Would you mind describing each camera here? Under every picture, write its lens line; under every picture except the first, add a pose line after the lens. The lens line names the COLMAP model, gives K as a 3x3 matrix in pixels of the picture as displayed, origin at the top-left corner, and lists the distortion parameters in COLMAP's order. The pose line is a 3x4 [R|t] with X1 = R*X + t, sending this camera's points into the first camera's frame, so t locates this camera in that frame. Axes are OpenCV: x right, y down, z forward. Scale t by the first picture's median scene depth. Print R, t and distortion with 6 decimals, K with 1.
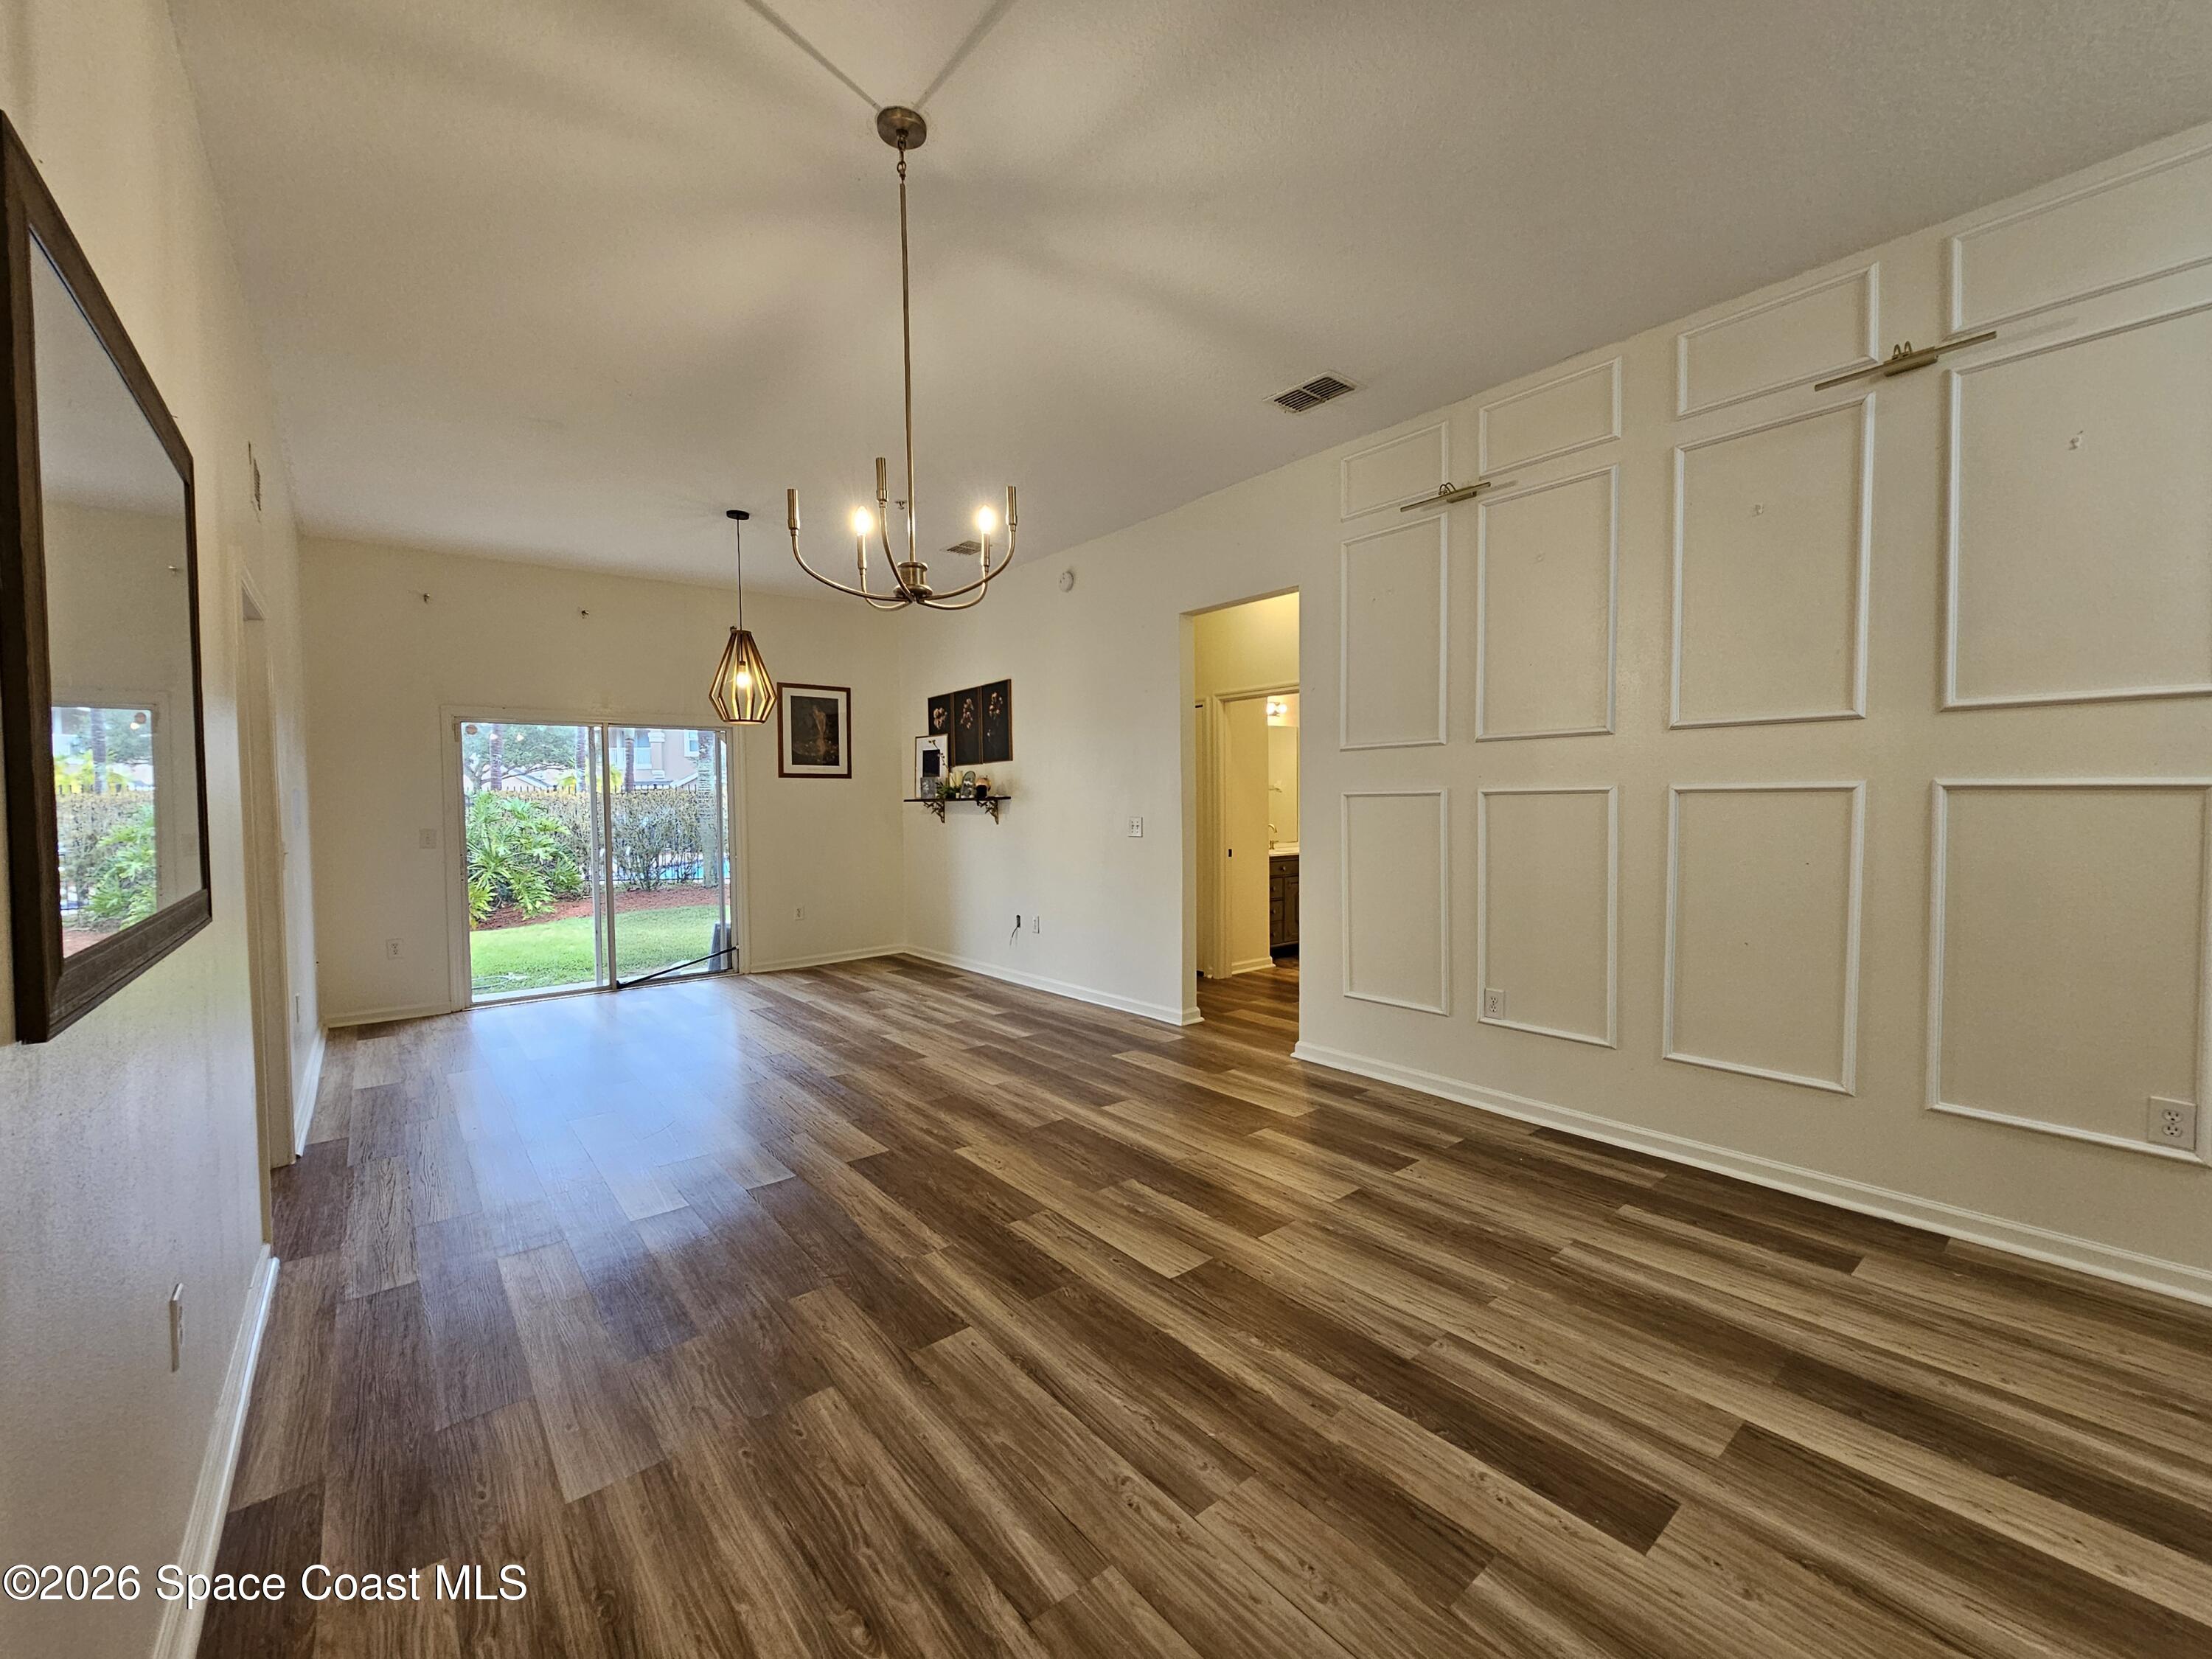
lens RADIAL K [[903.8, 0, 1115.3], [0, 903.8, 828.4], [0, 0, 1]] dist [0.001690, 0.000024]
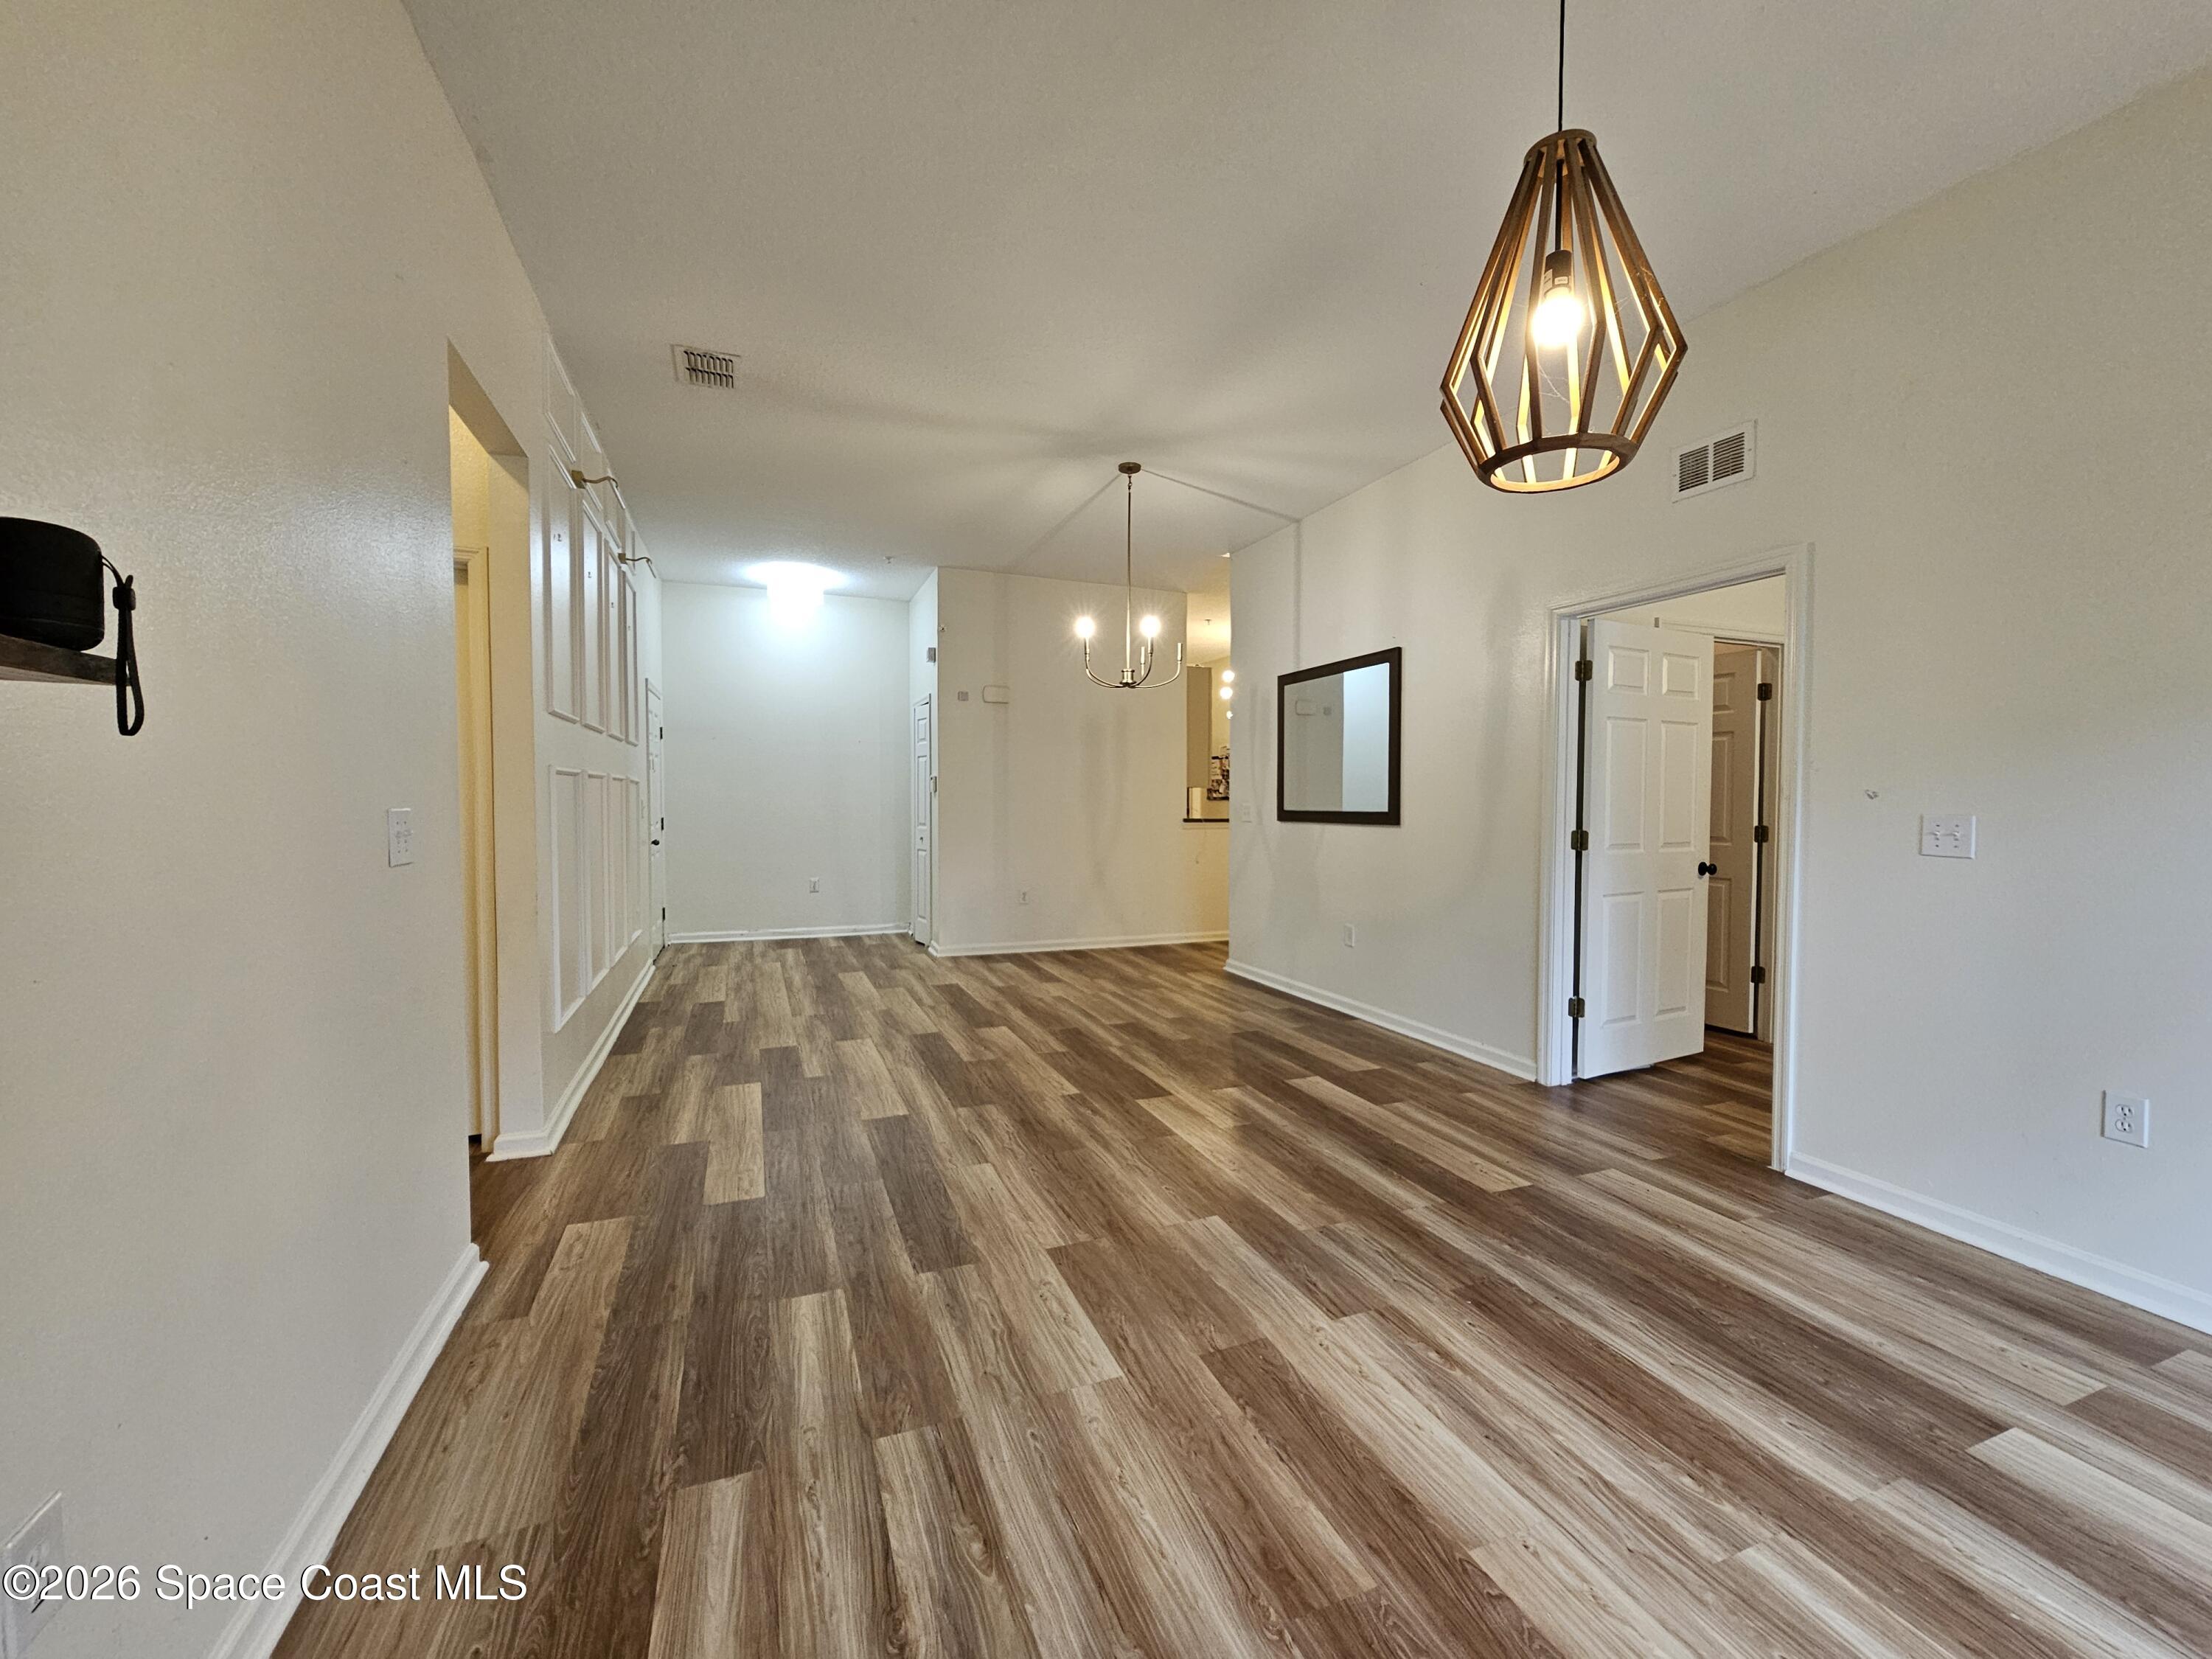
lens RADIAL K [[903.8, 0, 1115.3], [0, 903.8, 828.4], [0, 0, 1]] dist [0.001690, 0.000024]
pose [[-0.952749, -0.002716, 0.303746, -0.530265], [0.017484, 0.997812, 0.063764, -0.034572], [-0.303255, 0.066062, -0.950617, 1.926646]]
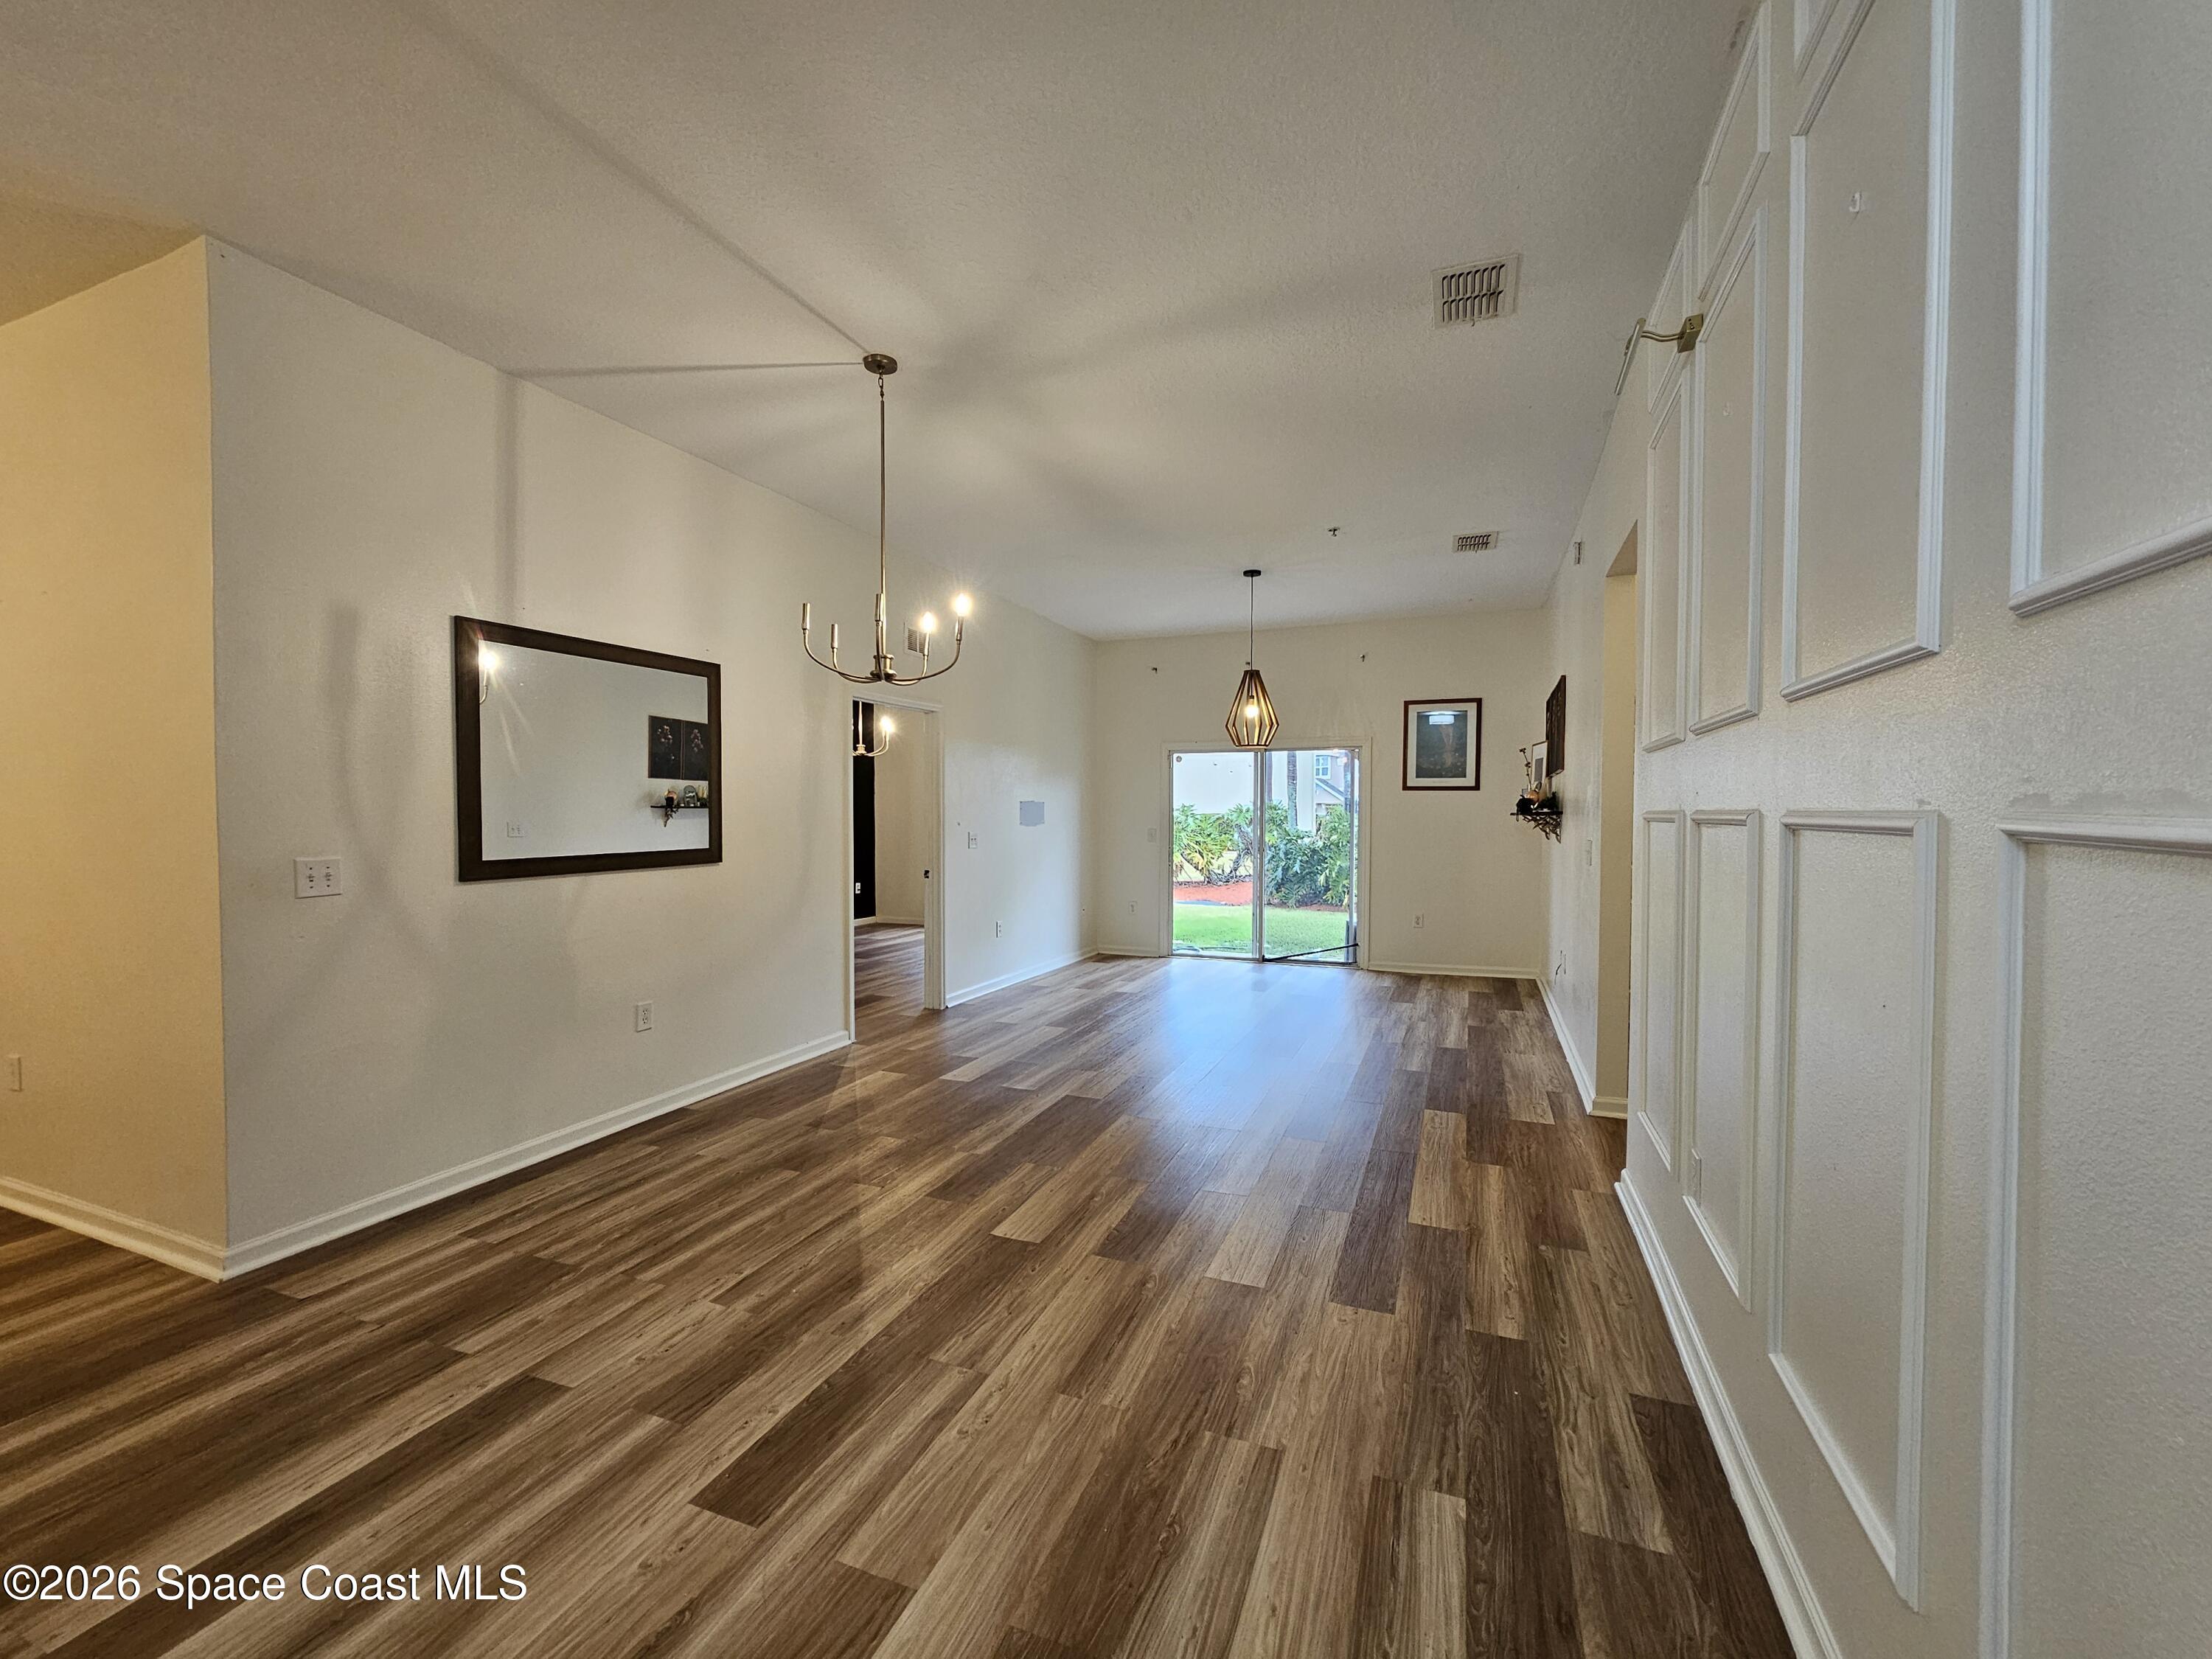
lens RADIAL K [[903.8, 0, 1115.3], [0, 903.8, 828.4], [0, 0, 1]] dist [0.001690, 0.000024]
pose [[0.482545, 0.032209, -0.875279, 0.790795], [-0.038458, 0.999139, 0.015565, -0.030957], [0.875026, 0.026151, 0.483368, 0.396174]]
